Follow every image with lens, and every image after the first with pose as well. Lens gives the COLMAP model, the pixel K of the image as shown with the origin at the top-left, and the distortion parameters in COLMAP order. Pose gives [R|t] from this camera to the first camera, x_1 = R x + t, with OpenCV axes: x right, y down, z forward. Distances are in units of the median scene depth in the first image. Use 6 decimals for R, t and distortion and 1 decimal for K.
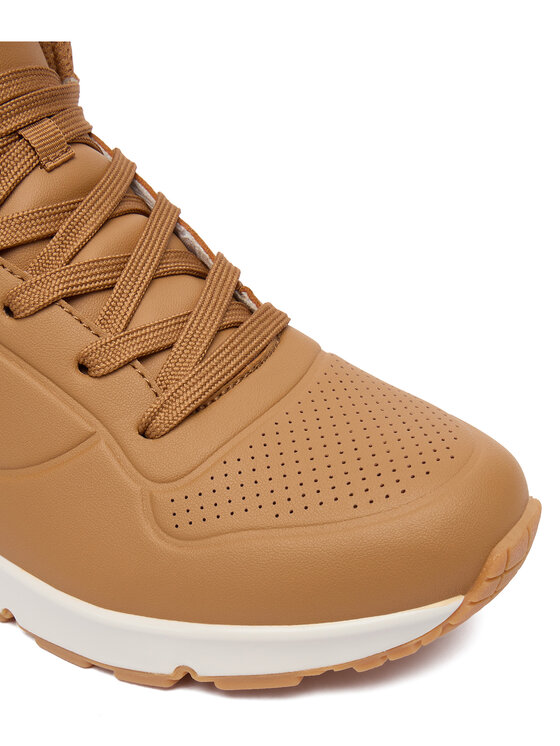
lens RADIAL K [[834.4, 0, 280.0], [0, 834.4, 373.0], [0, 0, 1]] dist [-0.074765, -0.003776]
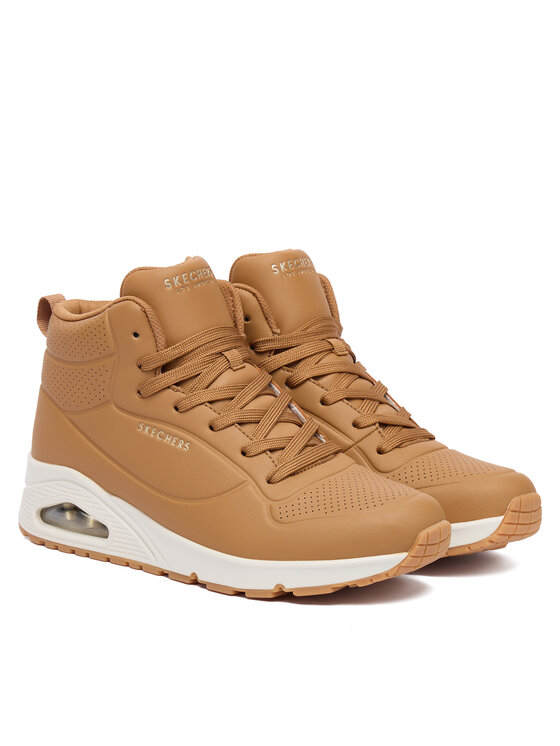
lens RADIAL K [[1967.3, 0, 280.0], [0, 1967.3, 373.0], [0, 0, 1]] dist [0.010512, 0.029383]
pose [[0.992293, 0.031943, -0.119723, 0.475074], [-0.074266, 0.926747, -0.368273, 1.708381], [0.099189, 0.374327, 0.921977, -3.871763]]
